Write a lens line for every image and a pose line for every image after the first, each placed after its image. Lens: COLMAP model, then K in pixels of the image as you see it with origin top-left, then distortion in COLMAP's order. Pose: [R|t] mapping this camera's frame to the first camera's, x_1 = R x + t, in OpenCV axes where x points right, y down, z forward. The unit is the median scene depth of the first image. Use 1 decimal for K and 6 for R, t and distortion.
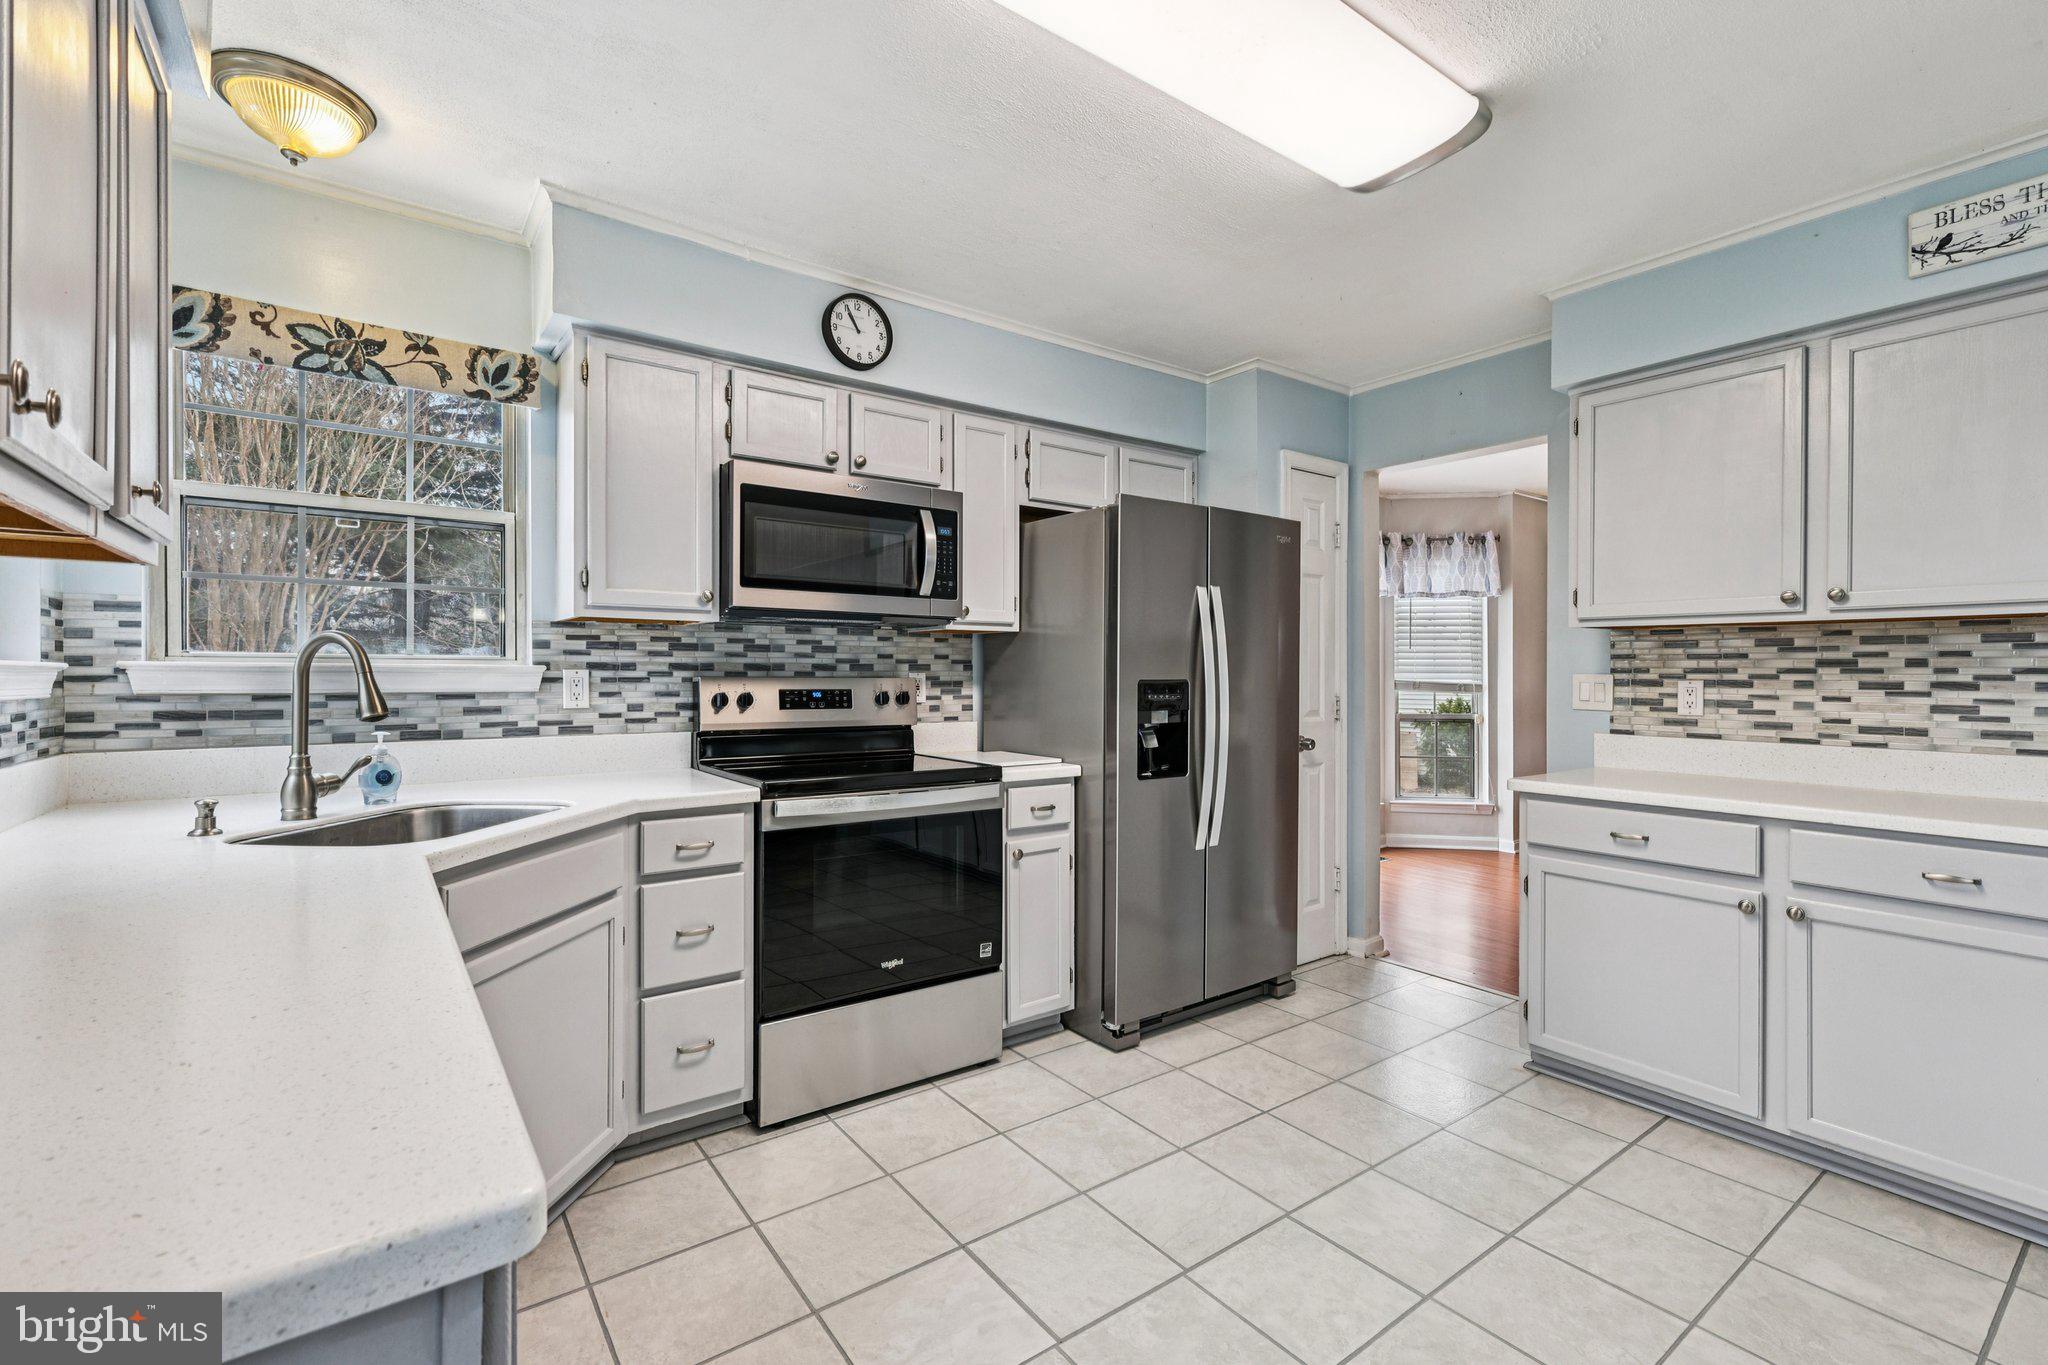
lens RADIAL K [[887.1, 0, 1024.1], [0, 887.1, 675.5], [0, 0, 1]] dist [0.002359, -0.000276]
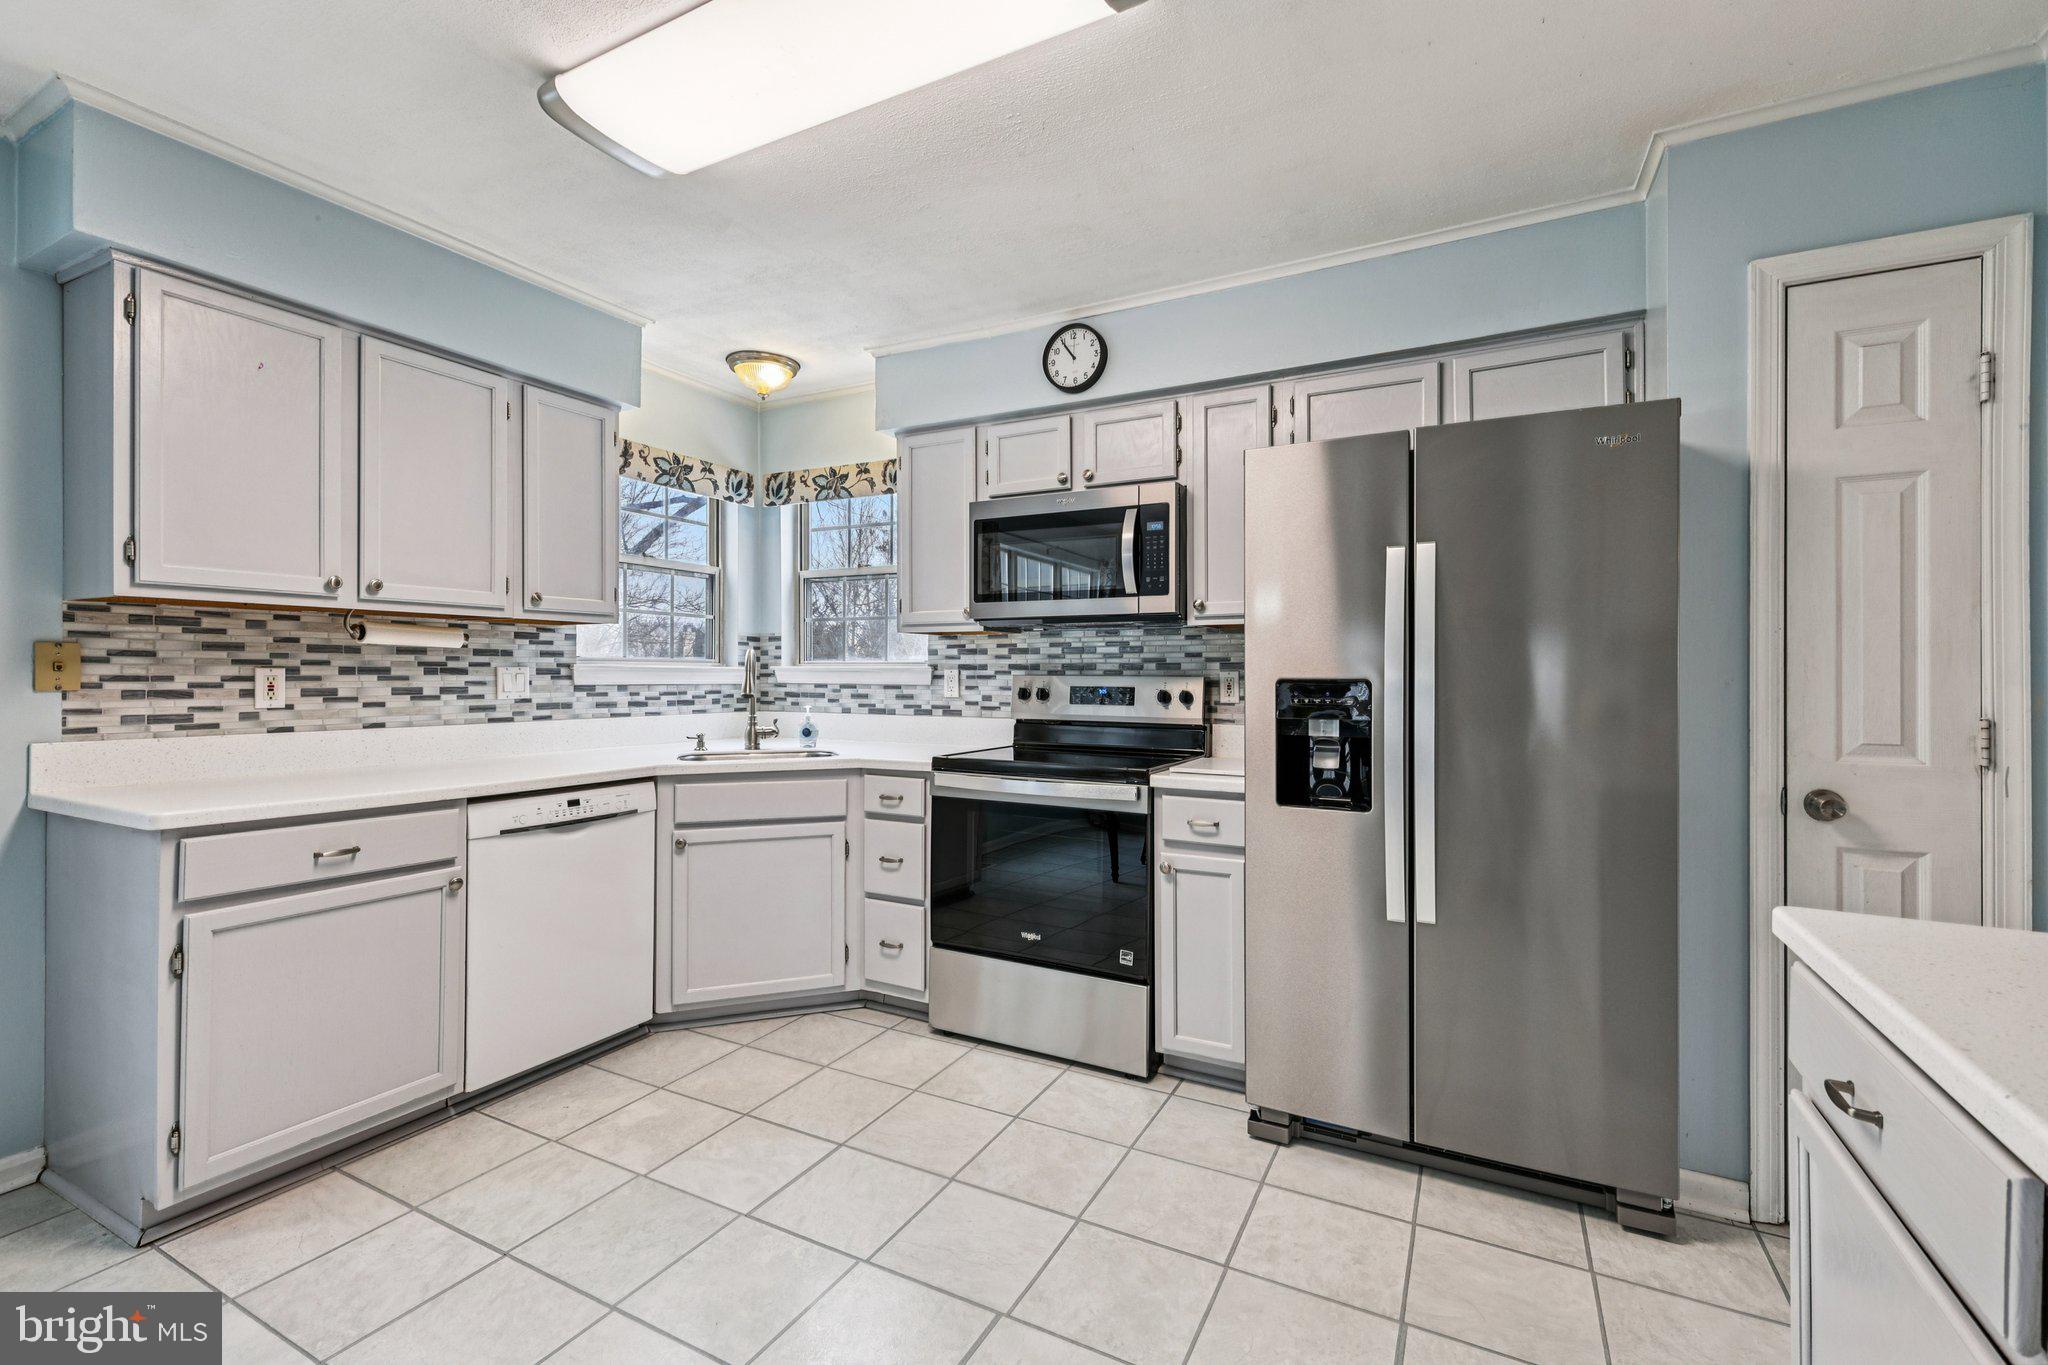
lens RADIAL K [[887.1, 0, 1015.7], [0, 887.1, 671.5], [0, 0, 1]] dist [0.002359, -0.000276]
pose [[0.440881, -0.000108, -0.897566, 0.772310], [0.000417, 1.000000, 0.000084, -0.003596], [0.897566, -0.000412, 0.440881, 0.464870]]
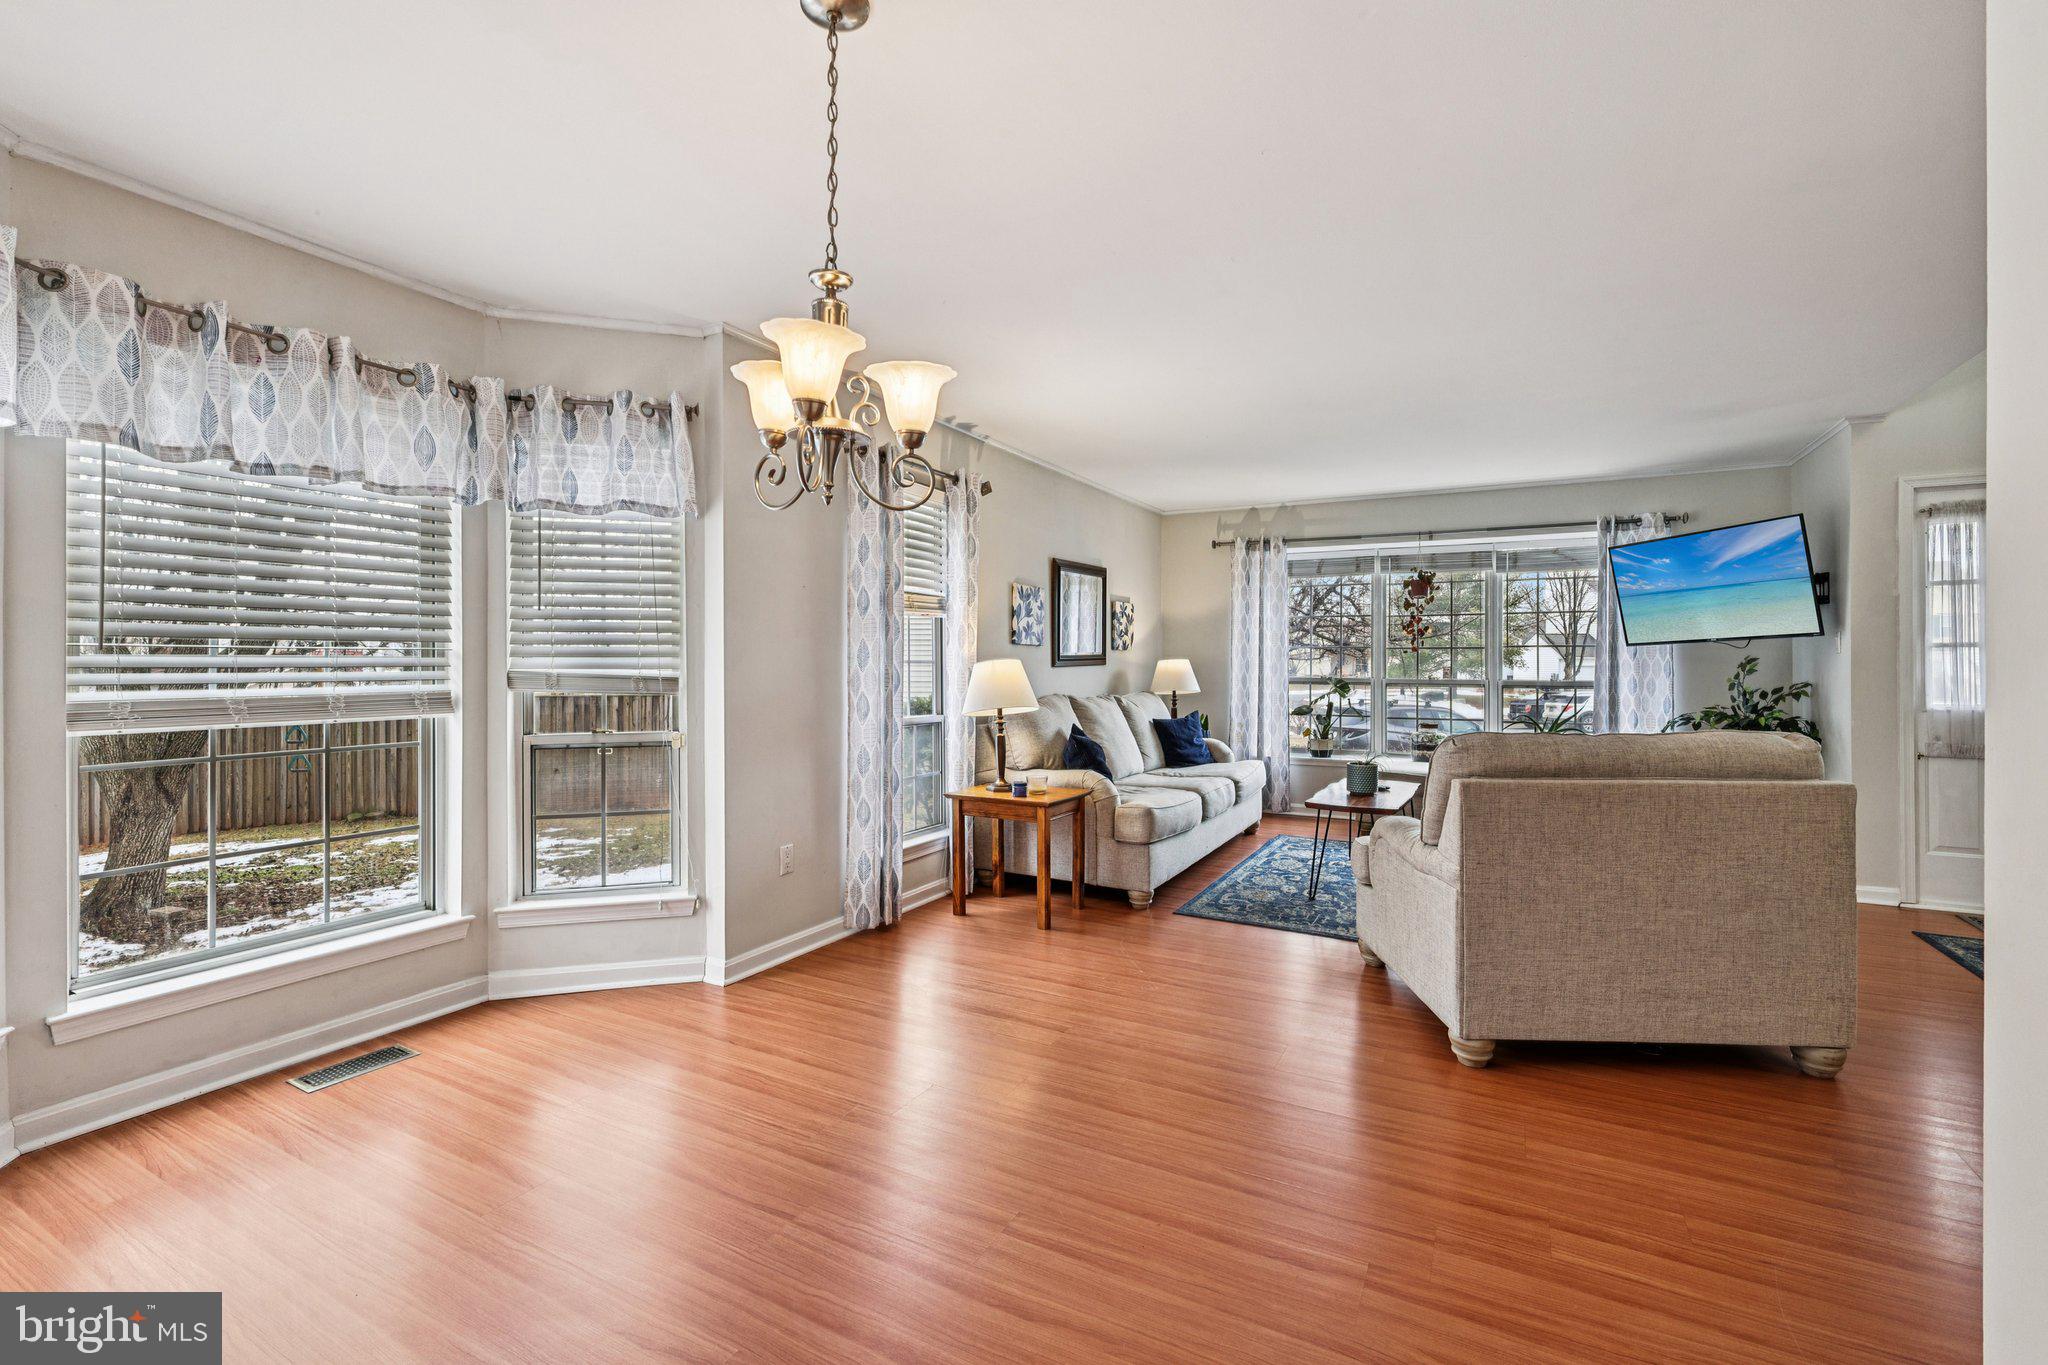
lens RADIAL K [[887.1, 0, 1023.5], [0, 887.1, 665.6], [0, 0, 1]] dist [0.002359, -0.000276]
pose [[0.904831, -0.002863, 0.425760, 1.079774], [0.001798, 0.999994, 0.002903, 0.002658], [-0.425766, -0.001862, 0.904831, 0.934407]]
